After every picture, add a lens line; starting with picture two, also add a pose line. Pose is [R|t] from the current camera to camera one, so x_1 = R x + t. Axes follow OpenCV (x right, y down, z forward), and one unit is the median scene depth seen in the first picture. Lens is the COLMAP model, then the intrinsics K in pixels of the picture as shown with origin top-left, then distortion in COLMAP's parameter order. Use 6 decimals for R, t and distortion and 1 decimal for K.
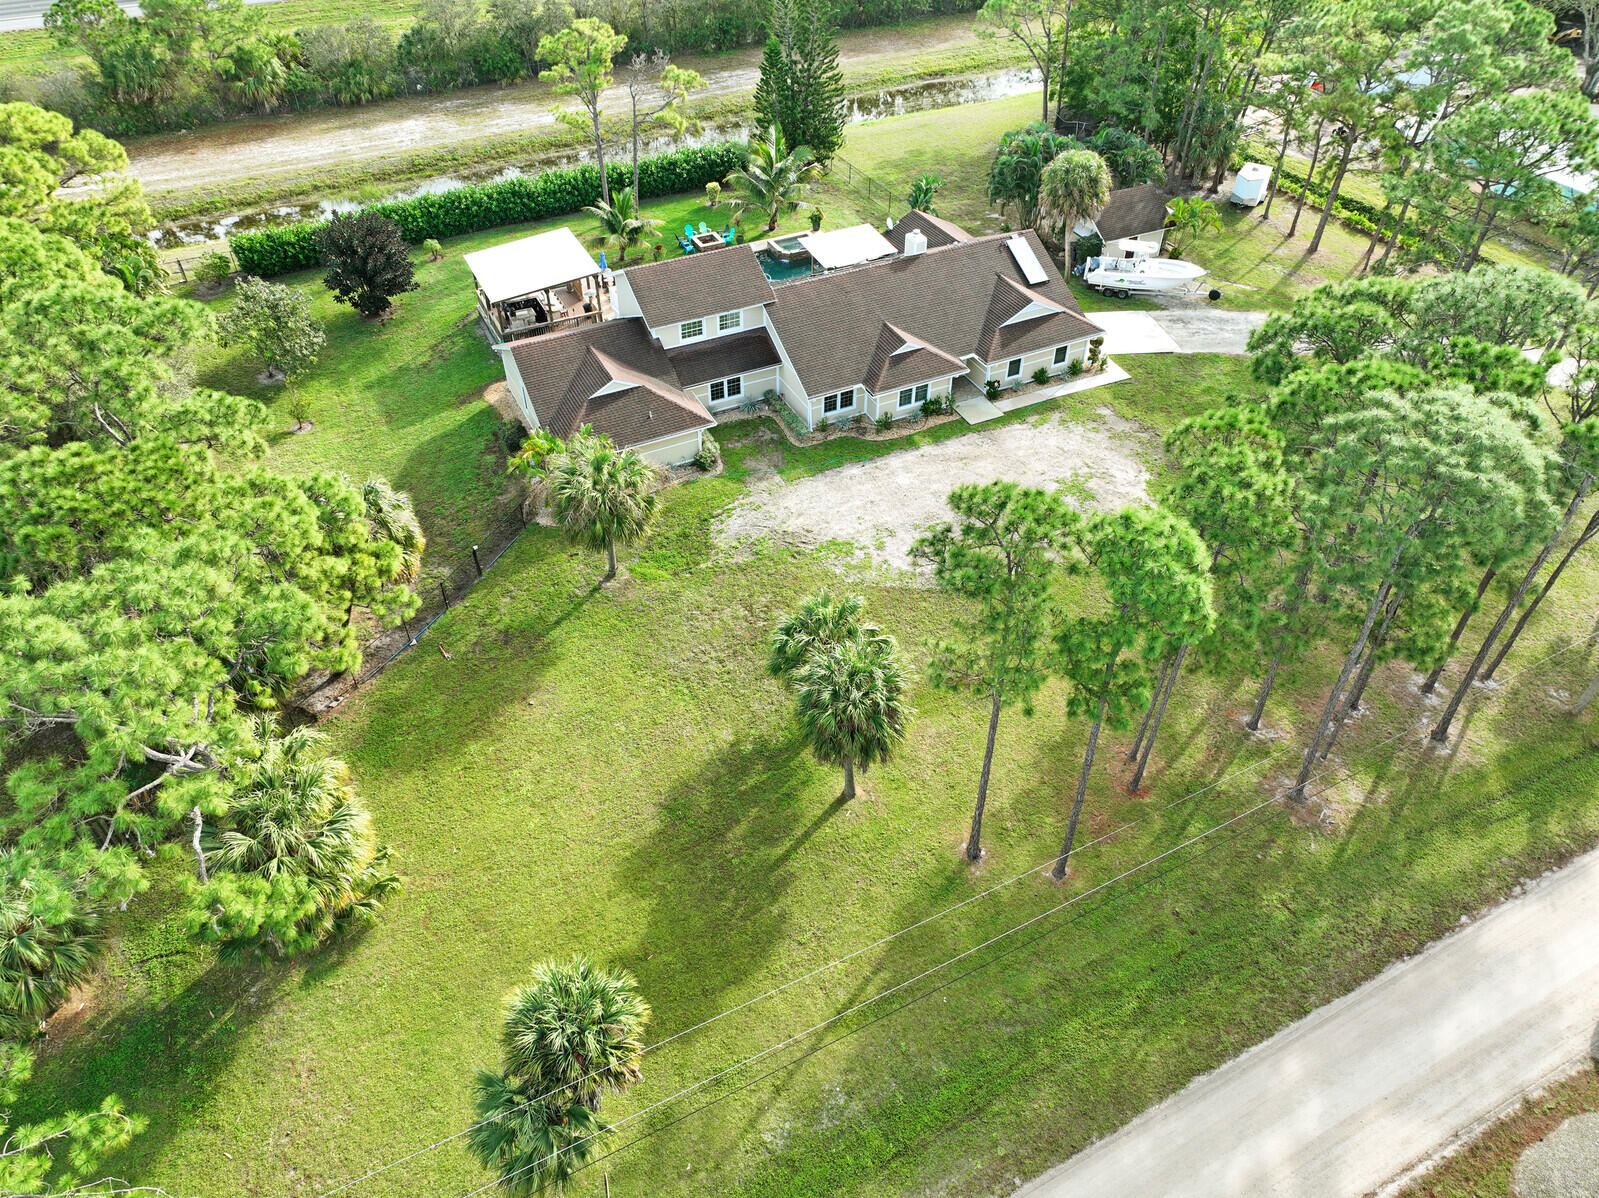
lens RADIAL K [[1125.5, 0, 799.5], [0, 1125.5, 599.0], [0, 0, 1]] dist [0.008357, -0.004931]
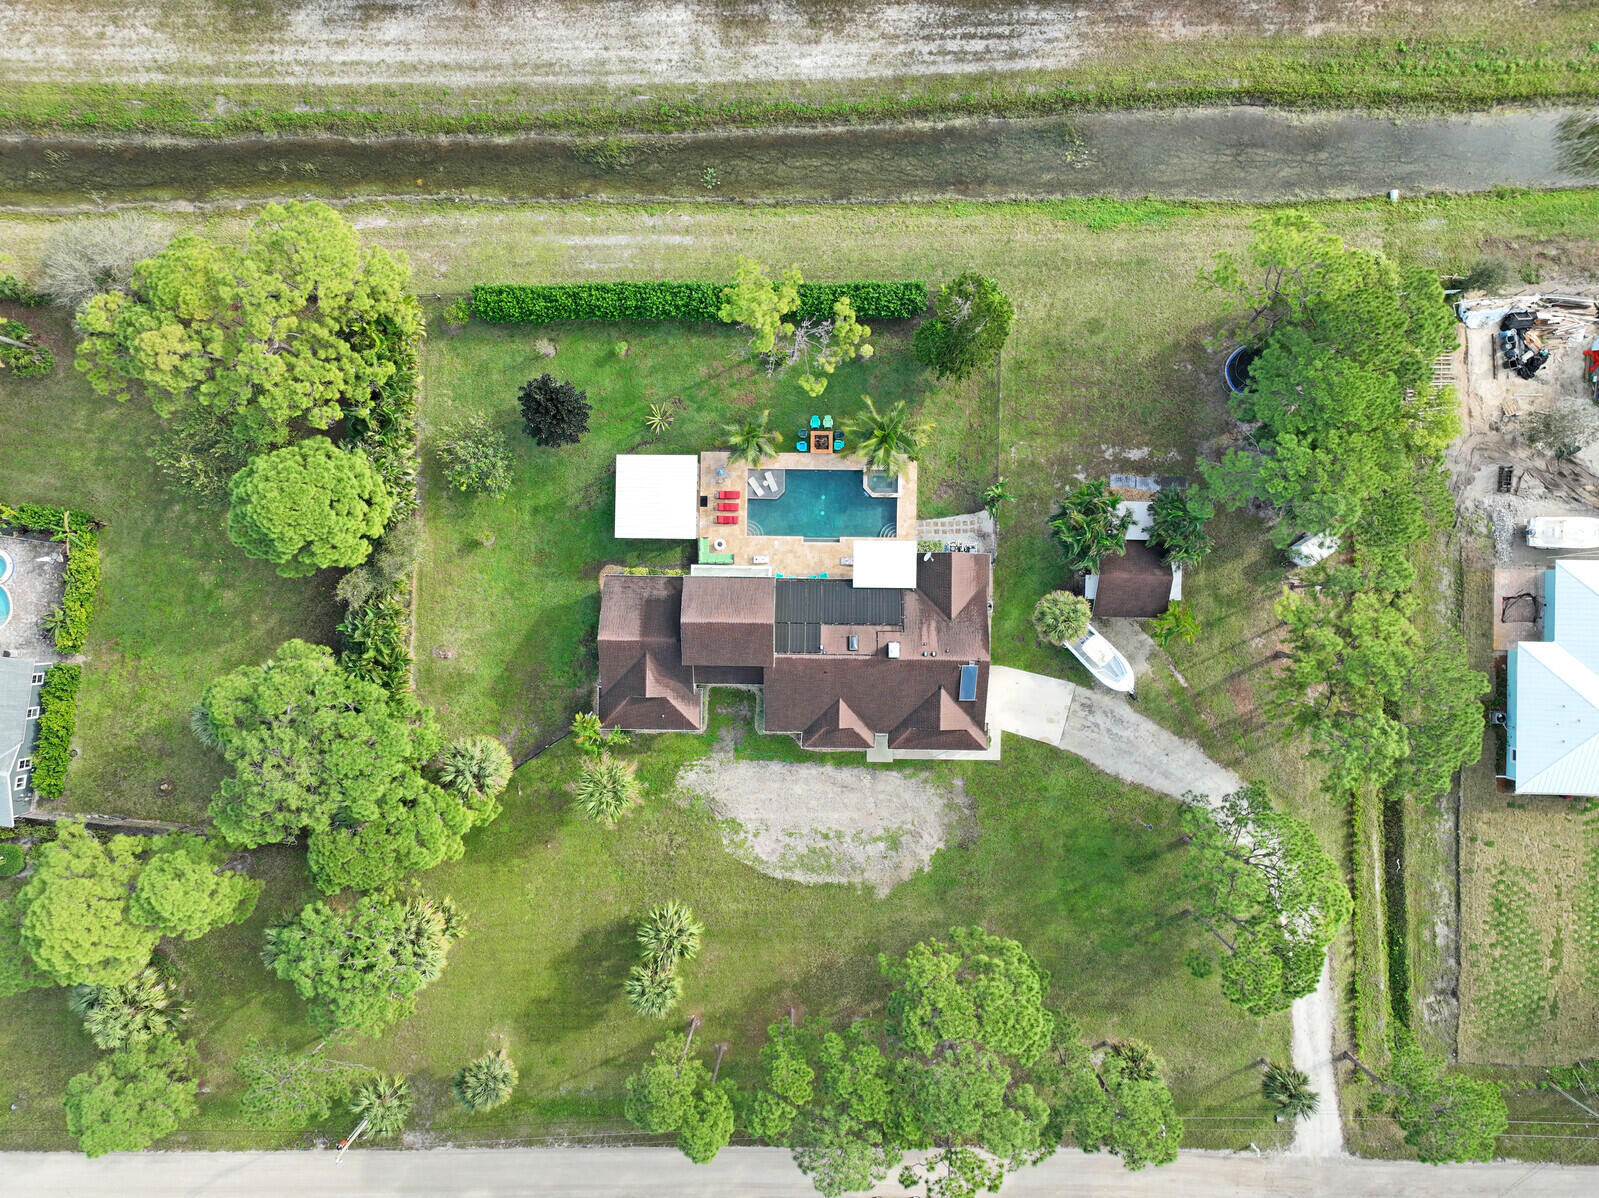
lens RADIAL K [[1125.5, 0, 799.5], [0, 1125.5, 599.0], [0, 0, 1]] dist [0.008357, -0.004931]
pose [[0.892414, 0.451212, 0.002052, -0.031432], [-0.294311, 0.578634, 0.760634, -1.407041], [0.342020, -0.679404, 0.649178, 0.123205]]
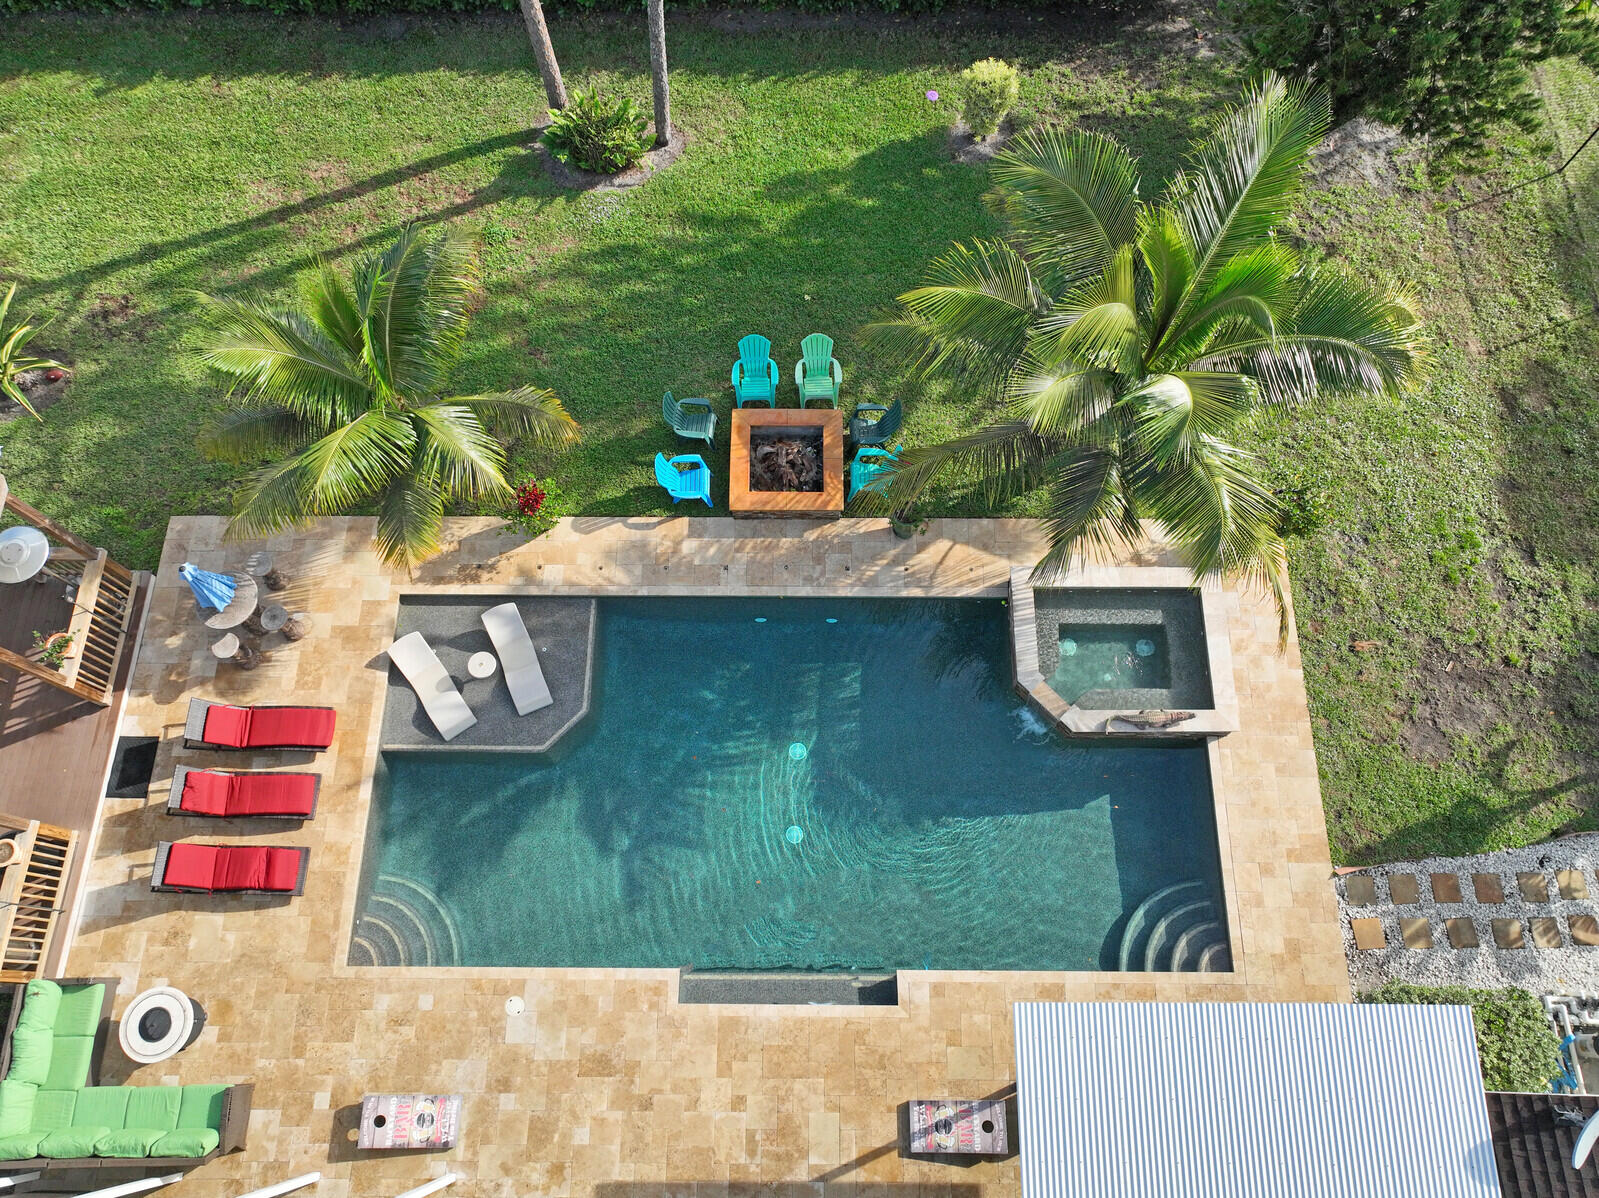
lens RADIAL K [[1120.7, 0, 812.1], [0, 1120.7, 598.8], [0, 0, 1]] dist [0.010163, 0.000147]
pose [[0.895820, 0.415194, -0.158493, -0.029248], [-0.294336, 0.821490, 0.488385, -0.511688], [0.332975, -0.390855, 0.858114, 0.985393]]
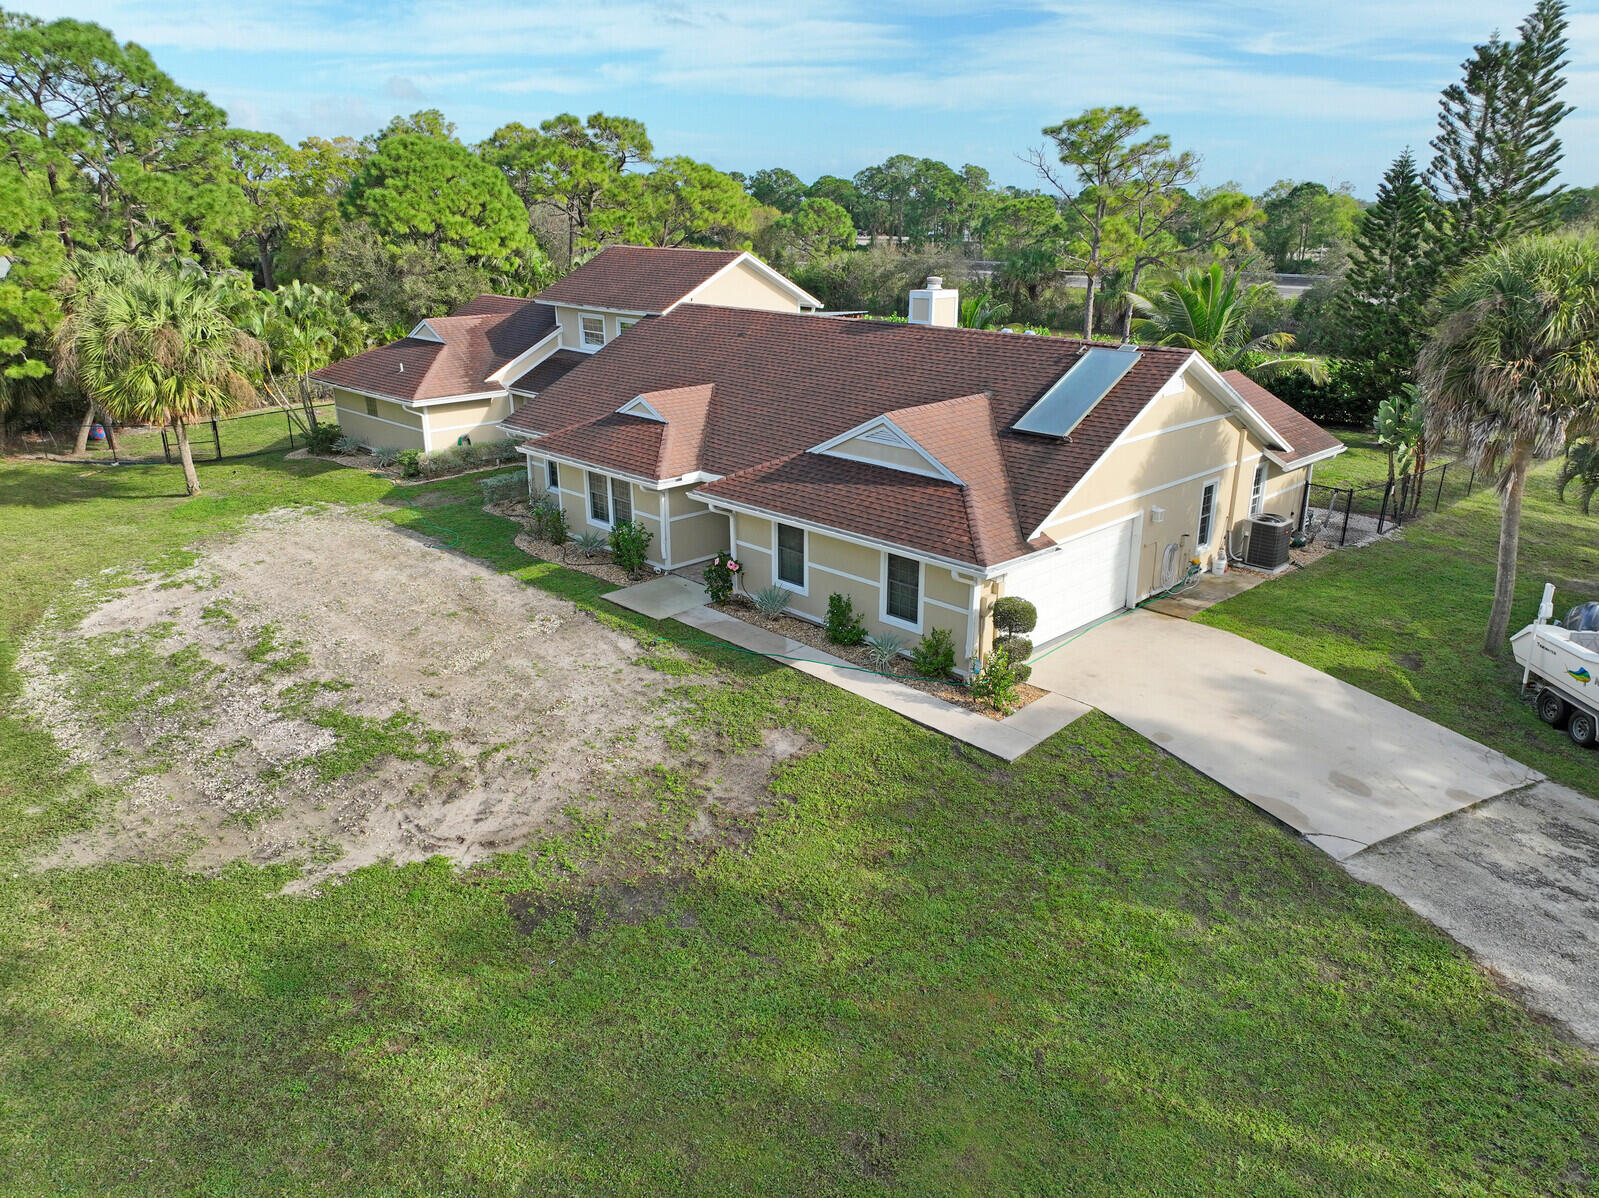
lens RADIAL K [[1125.5, 0, 799.5], [0, 1125.5, 599.0], [0, 0, 1]] dist [0.008357, -0.004931]
pose [[0.325687, 0.317696, -0.890504, 0.547125], [-0.635070, 0.771263, 0.042889, -0.217391], [0.700438, 0.551564, 0.452949, 0.853039]]
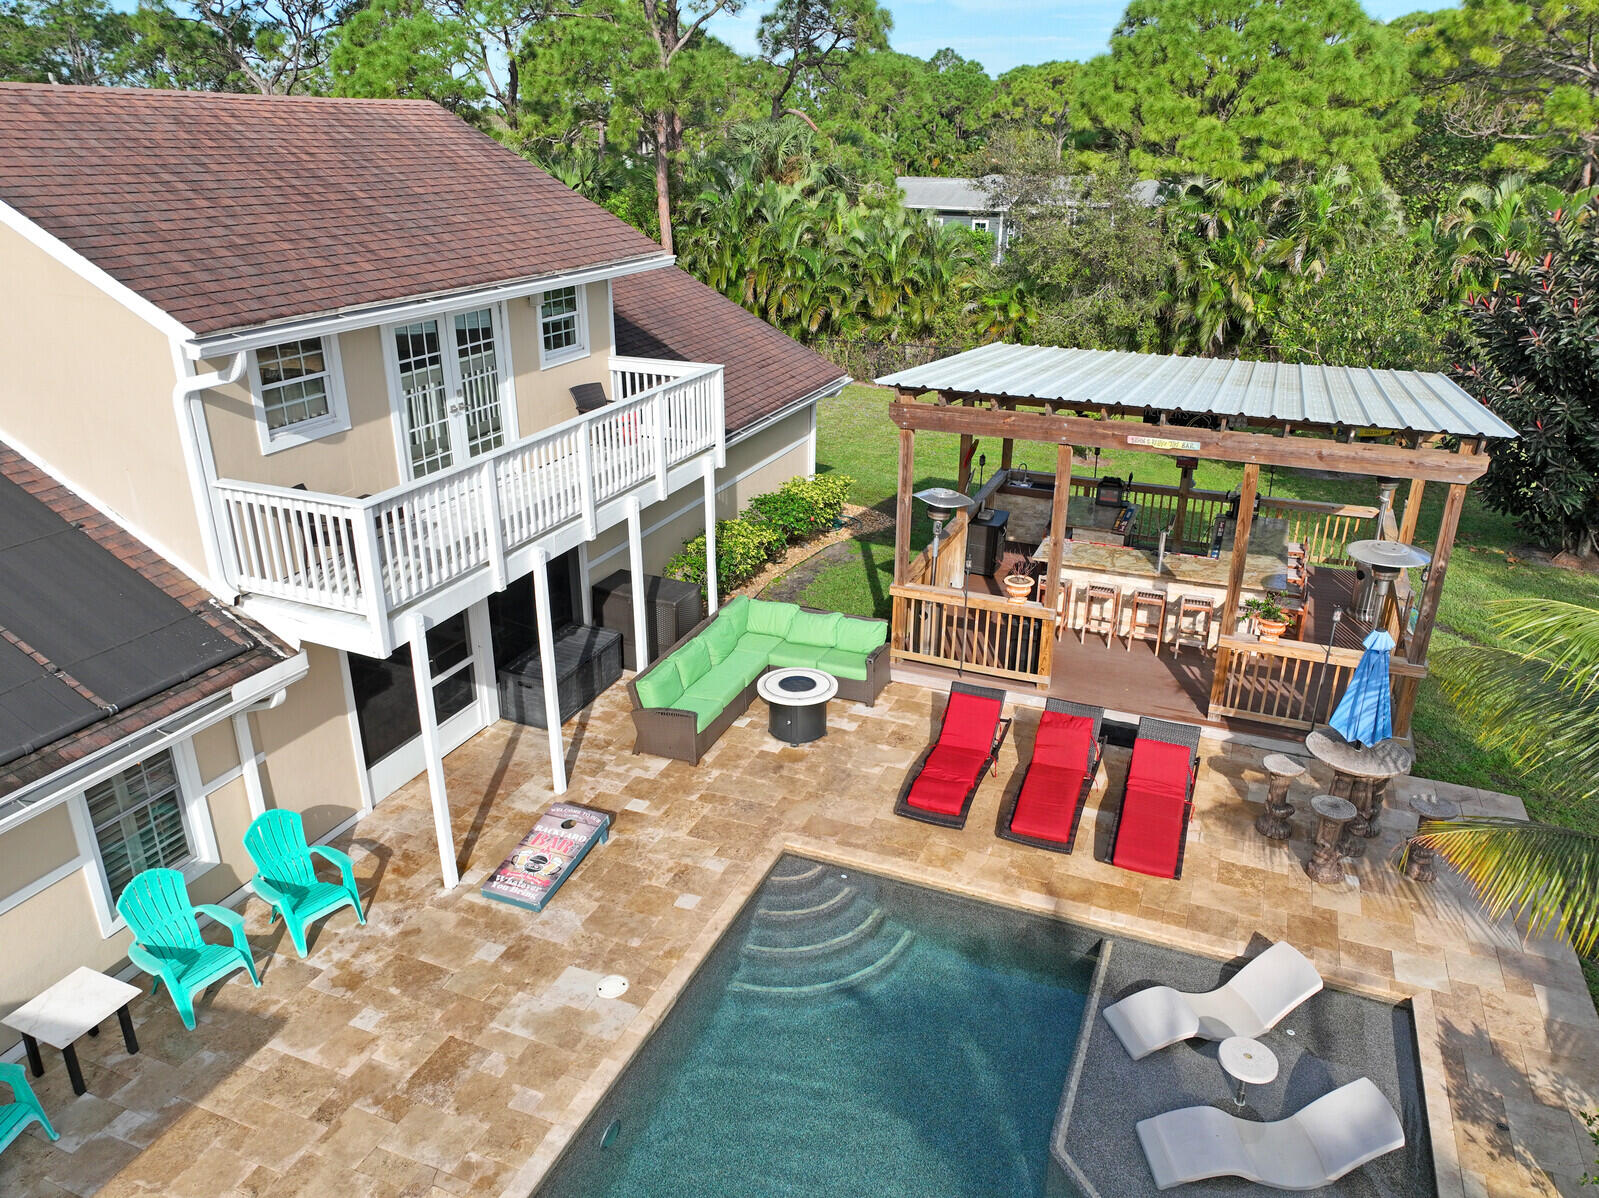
lens RADIAL K [[1125.5, 0, 799.5], [0, 1125.5, 599.0], [0, 0, 1]] dist [0.008357, -0.004931]
pose [[-0.747930, 0.248264, -0.615602, -0.029846], [-0.447338, 0.496653, 0.743791, -0.443217], [0.490397, 0.831686, -0.260404, 1.151143]]
